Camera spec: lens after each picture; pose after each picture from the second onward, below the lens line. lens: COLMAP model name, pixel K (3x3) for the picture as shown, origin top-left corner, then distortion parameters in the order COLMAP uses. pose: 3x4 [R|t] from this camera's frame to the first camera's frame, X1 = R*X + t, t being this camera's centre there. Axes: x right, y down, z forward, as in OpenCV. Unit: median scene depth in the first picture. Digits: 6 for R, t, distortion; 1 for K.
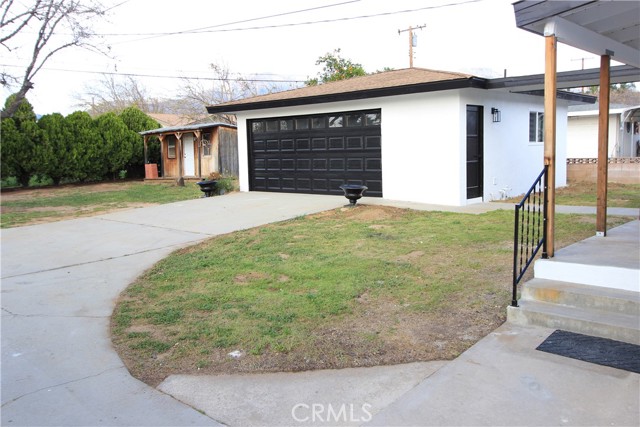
lens RADIAL K [[594.3, 0, 332.9], [0, 594.3, 212.3], [0, 0, 1]] dist [-0.014943, 0.055356]
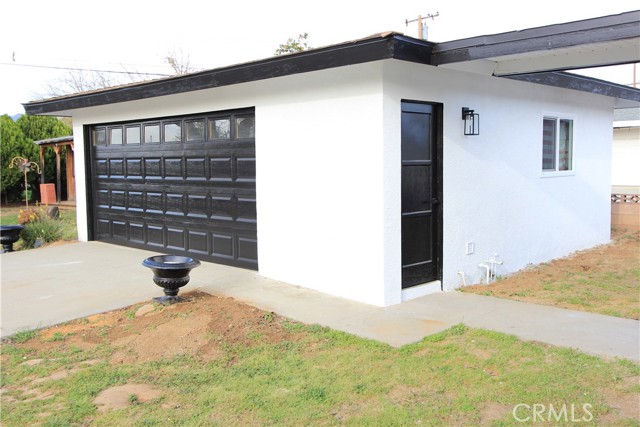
lens RADIAL K [[664.6, 0, 321.9], [0, 664.6, 213.9], [0, 0, 1]] dist [0.005072, 0.000000]
pose [[0.999079, 0.017734, -0.039078, 0.170606], [-0.018772, 0.999477, -0.026348, -0.066289], [0.038590, 0.027057, 0.998889, 0.421803]]
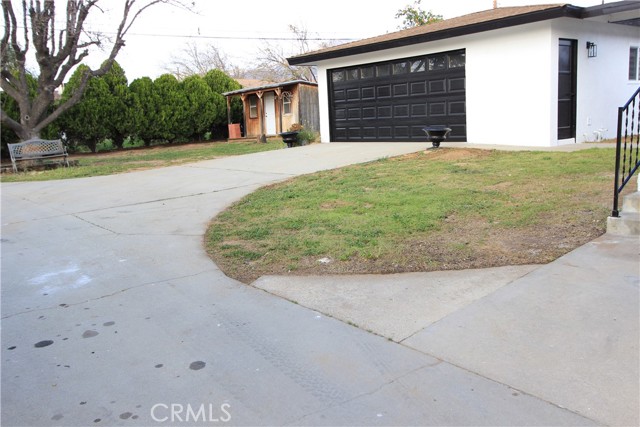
lens RADIAL K [[594.3, 0, 326.1], [0, 594.3, 213.7], [0, 0, 1]] dist [-0.014943, 0.055356]
pose [[0.989623, -0.002730, -0.143662, -0.005037], [0.011316, 0.998195, 0.058983, 0.034182], [0.143242, -0.059997, 0.987867, 0.000484]]
